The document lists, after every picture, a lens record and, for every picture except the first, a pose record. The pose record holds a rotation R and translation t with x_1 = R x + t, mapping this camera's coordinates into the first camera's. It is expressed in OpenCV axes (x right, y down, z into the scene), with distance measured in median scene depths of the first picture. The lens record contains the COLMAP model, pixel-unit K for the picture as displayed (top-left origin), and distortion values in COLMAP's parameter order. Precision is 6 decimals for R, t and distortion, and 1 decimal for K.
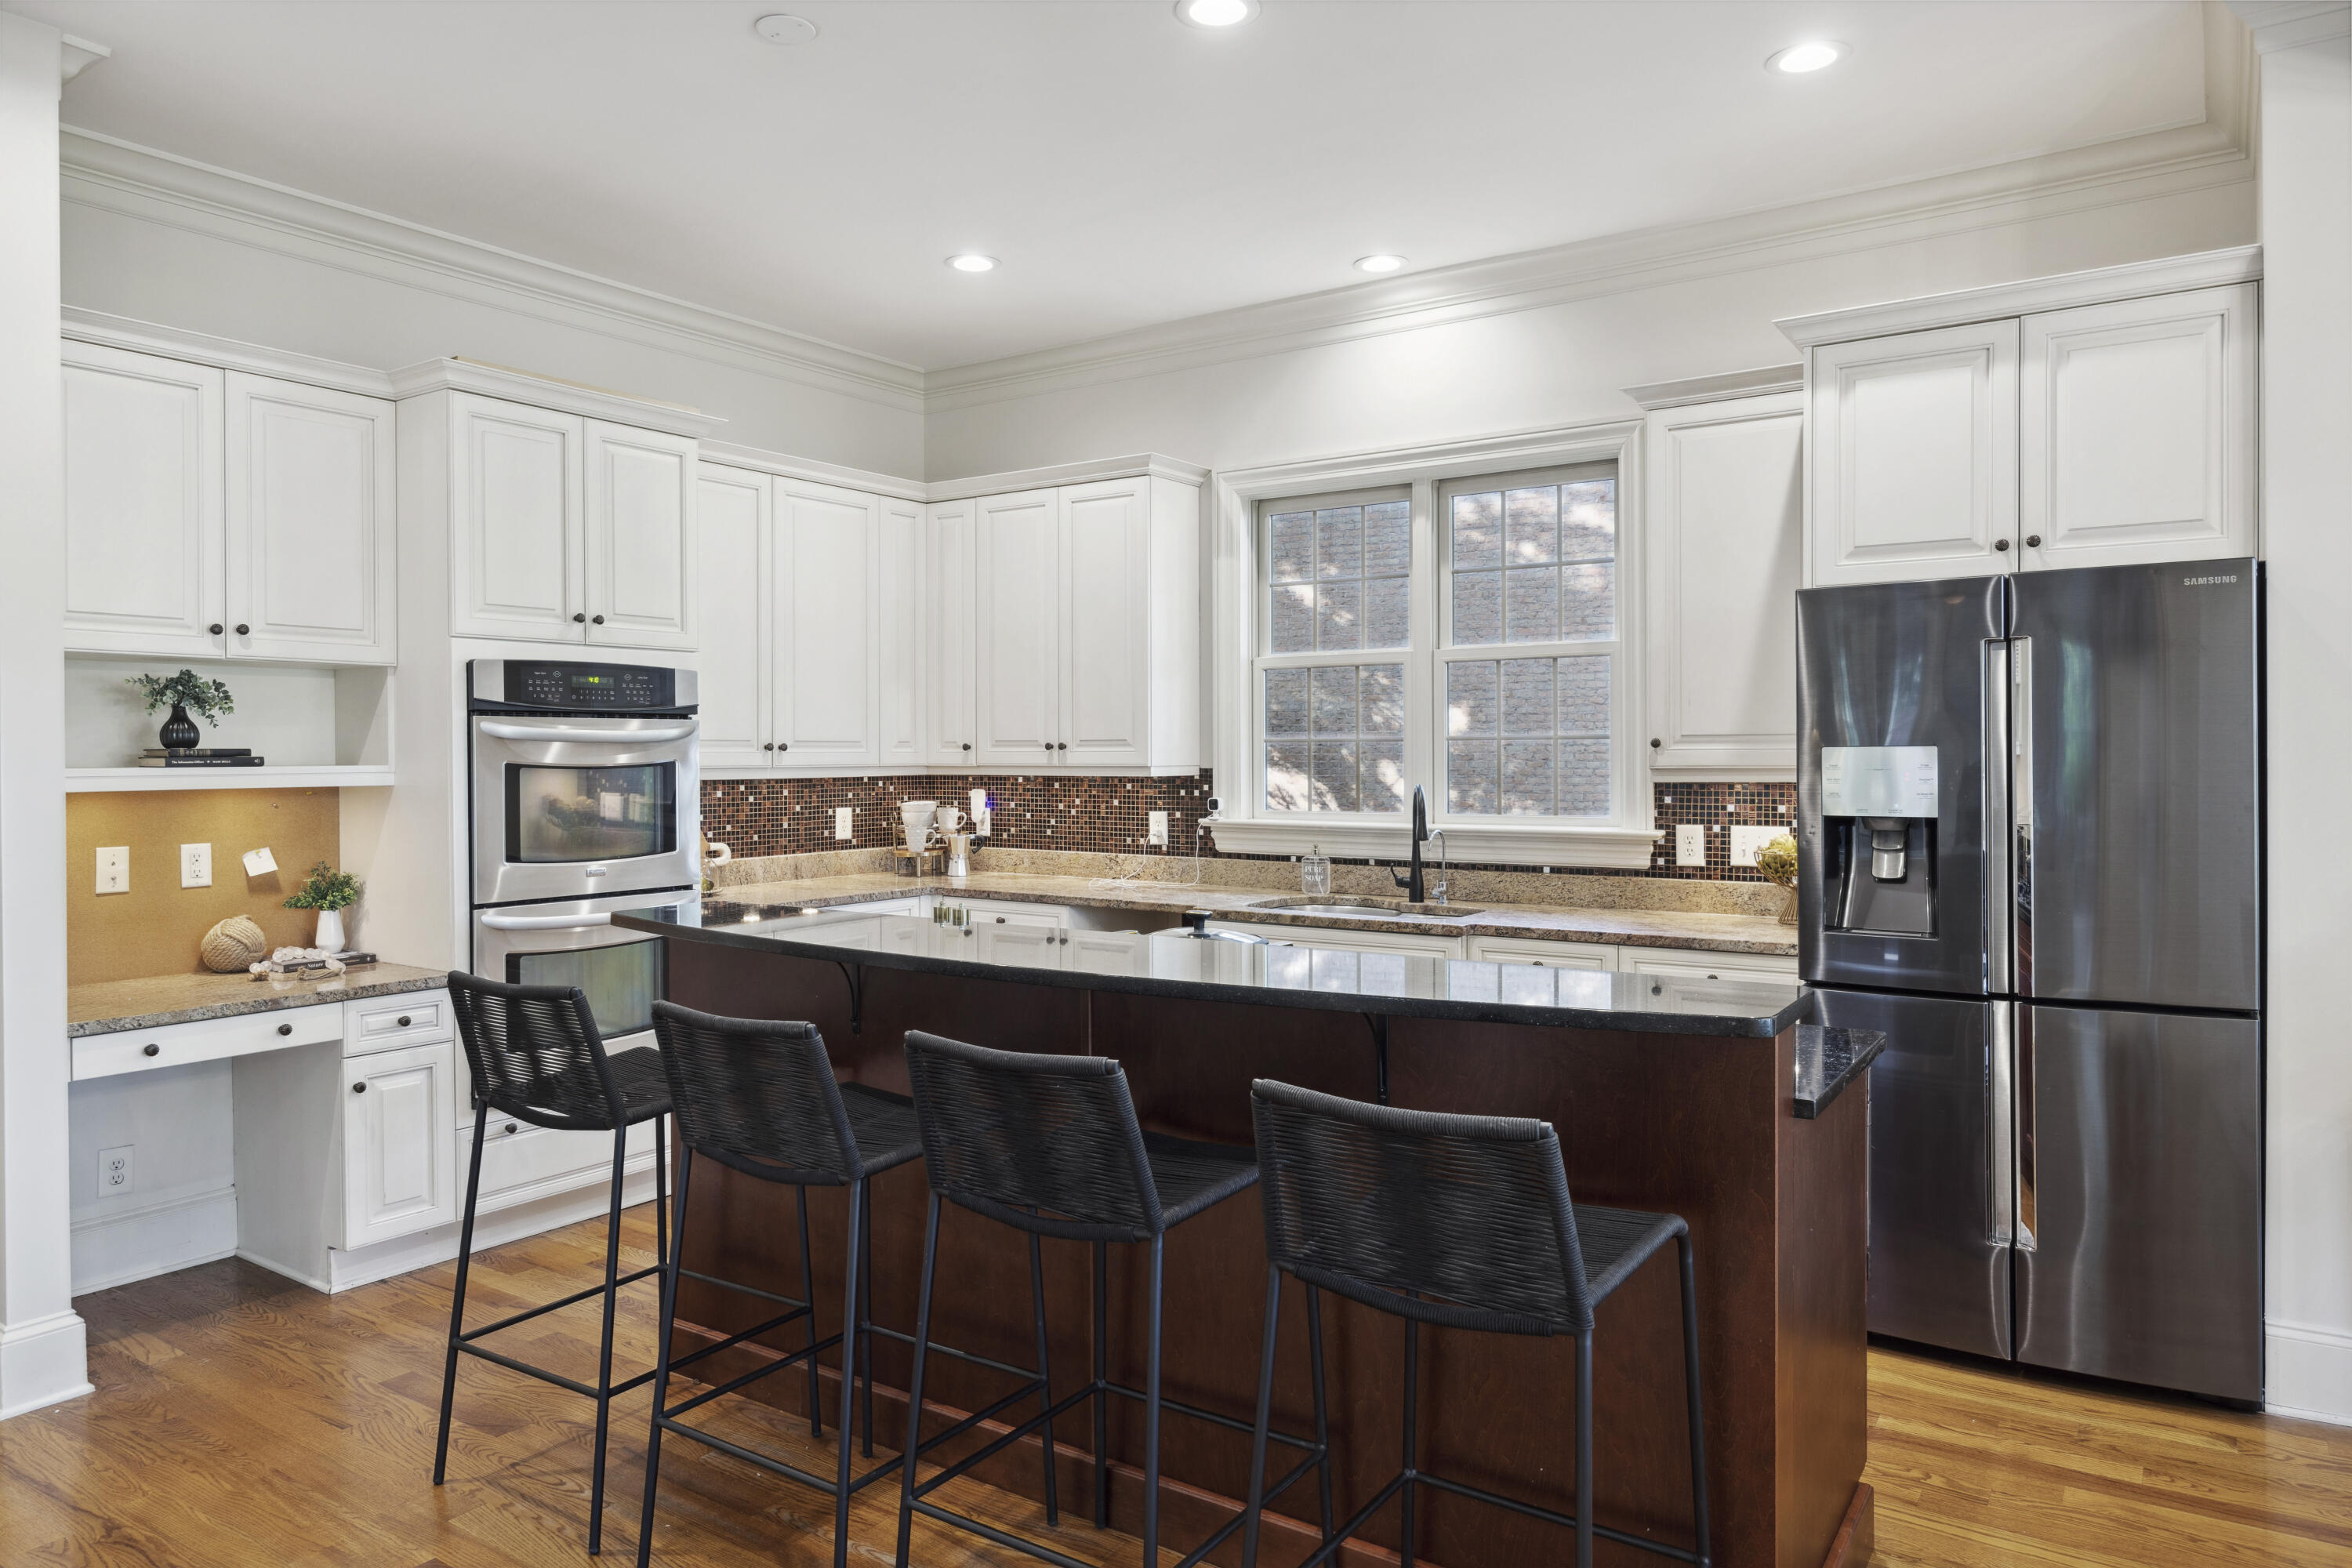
lens RADIAL K [[1491.4, 0, 1173.3], [0, 1491.4, 773.7], [0, 0, 1]] dist [-0.004196, -0.001426]
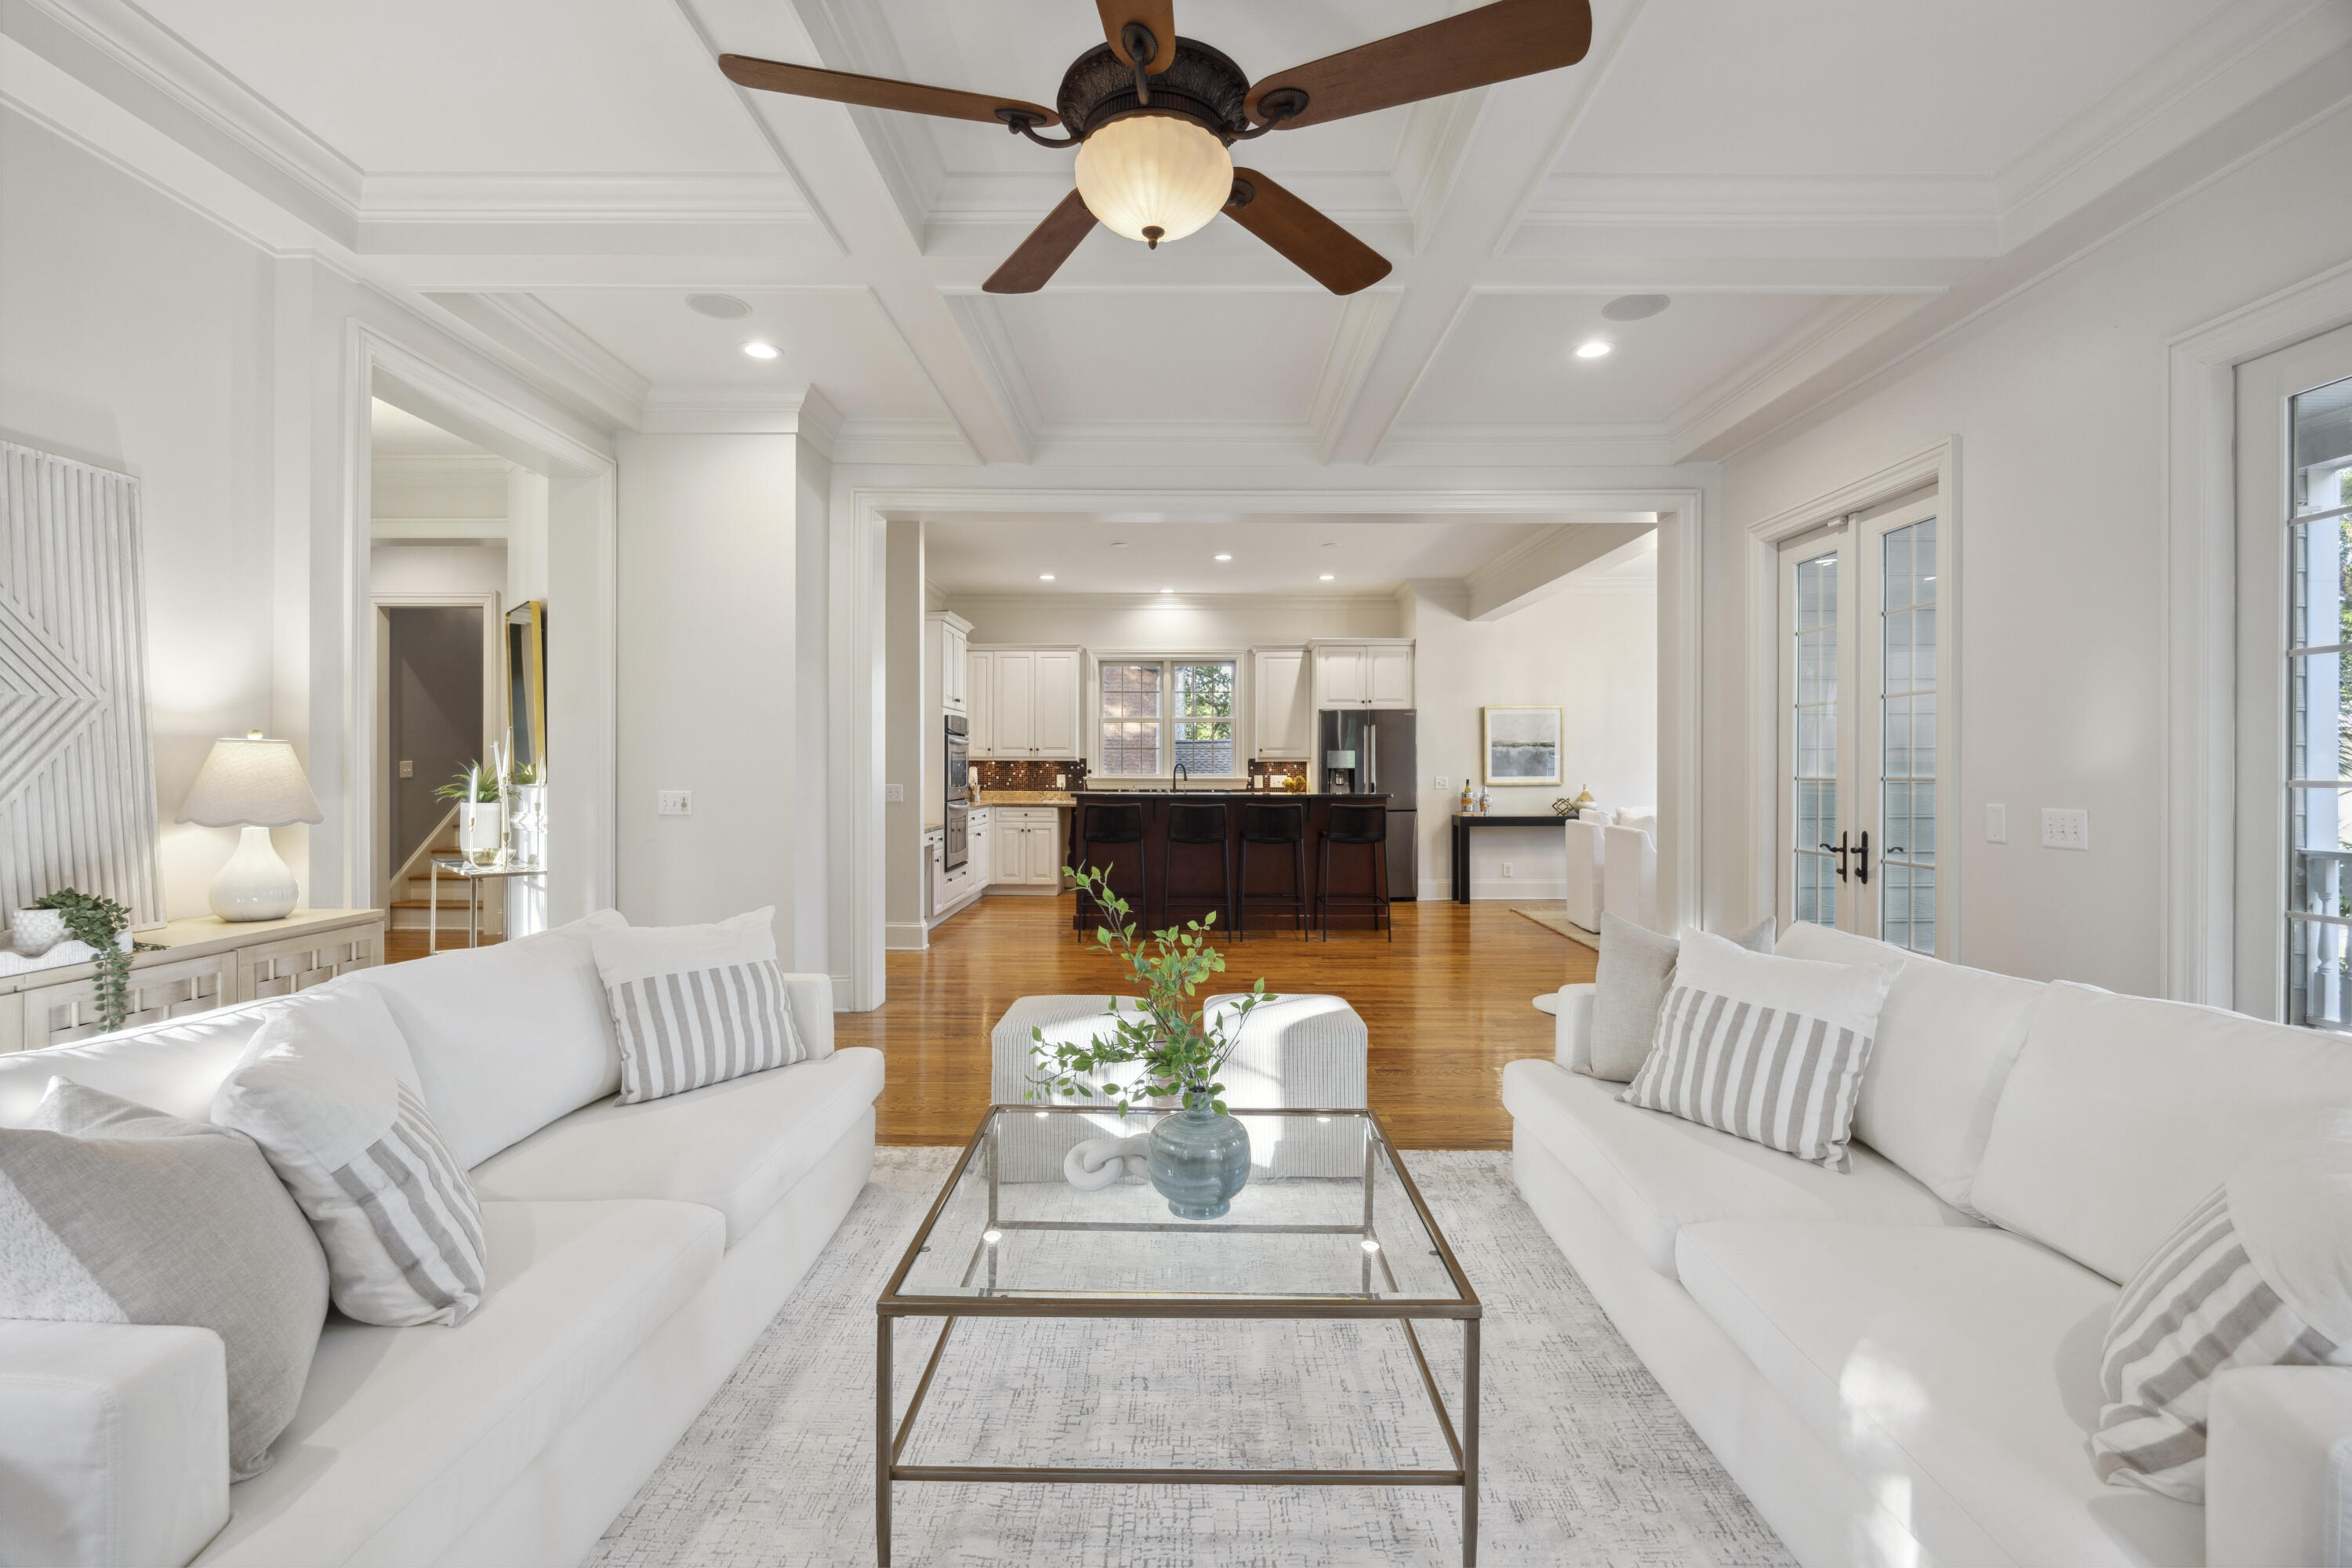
lens RADIAL K [[1014.2, 0, 1178.0], [0, 1014.2, 785.9], [0, 0, 1]] dist [0.000190, 0.000030]
pose [[0.836266, -0.009937, 0.548234, -0.989937], [0.003067, 0.999905, 0.013446, 0.026174], [-0.548315, -0.009563, 0.836217, -0.743869]]
